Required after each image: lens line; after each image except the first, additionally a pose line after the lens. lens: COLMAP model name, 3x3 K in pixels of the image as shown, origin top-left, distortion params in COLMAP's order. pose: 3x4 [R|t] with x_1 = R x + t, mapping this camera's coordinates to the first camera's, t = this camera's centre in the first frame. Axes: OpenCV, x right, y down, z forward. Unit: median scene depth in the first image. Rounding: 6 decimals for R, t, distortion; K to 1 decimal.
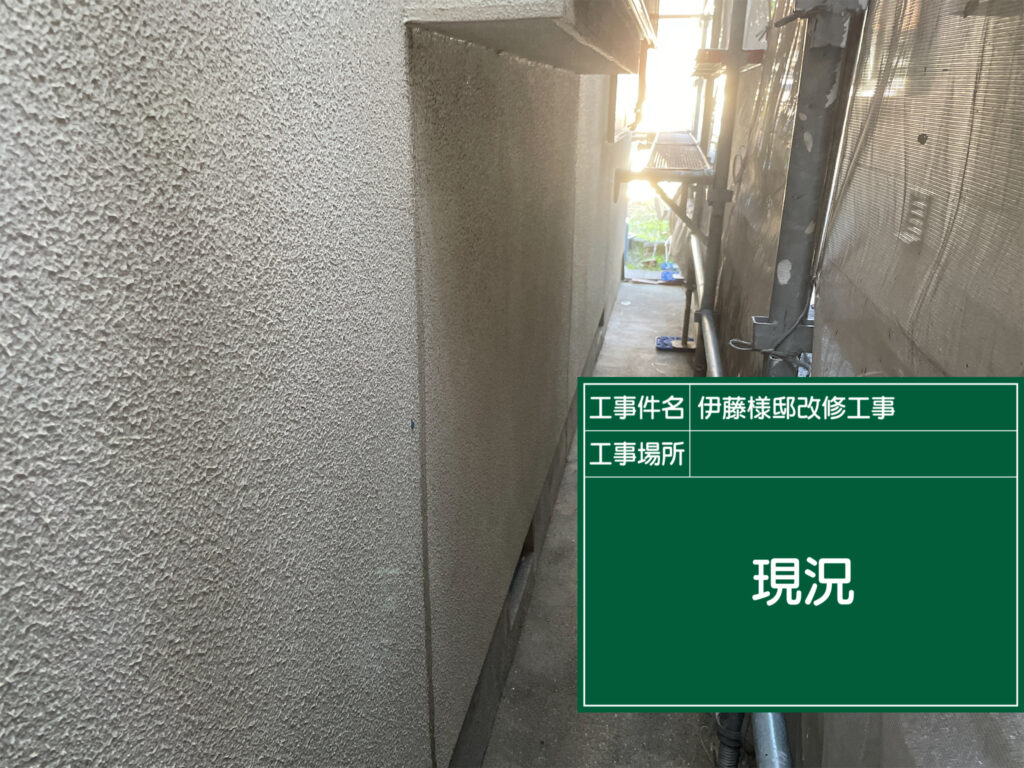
lens RADIAL K [[785.2, 0, 509.5], [0, 785.2, 386.7], [0, 0, 1]] dist [0.058361, -0.088313]
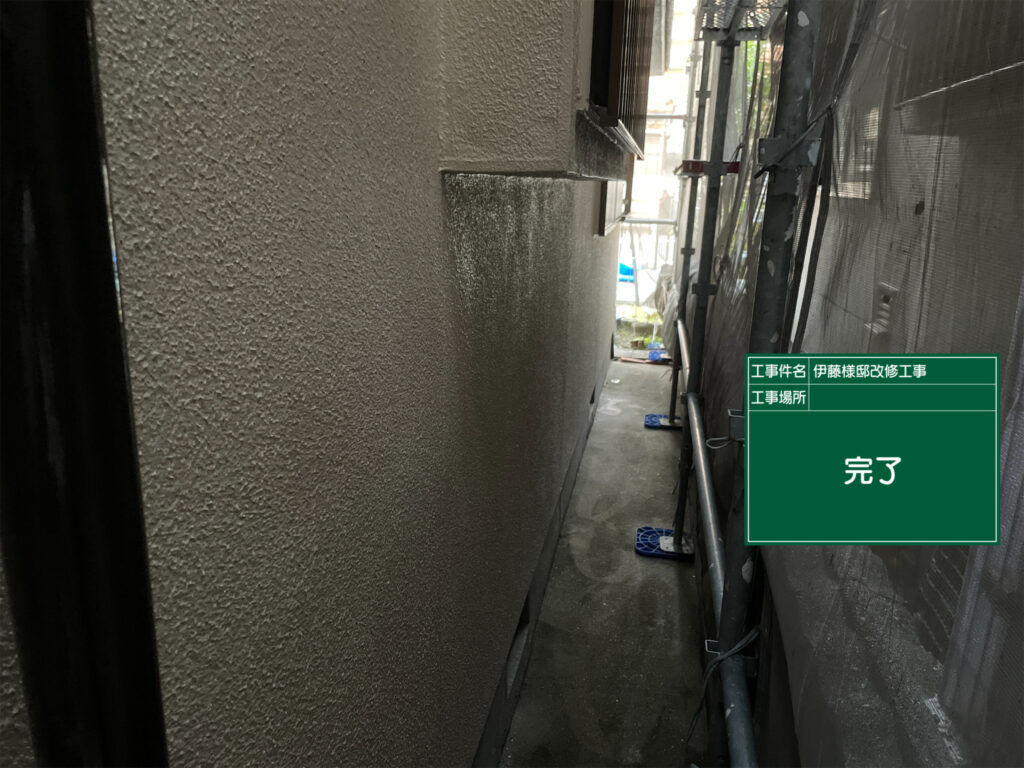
lens RADIAL K [[785.2, 0, 513.4], [0, 785.2, 384.4], [0, 0, 1]] dist [0.058361, -0.088313]
pose [[0.999747, 0.013169, 0.018262, -0.061080], [-0.011380, 0.995429, -0.094827, -0.026087], [-0.019427, 0.094596, 0.995326, -0.325735]]
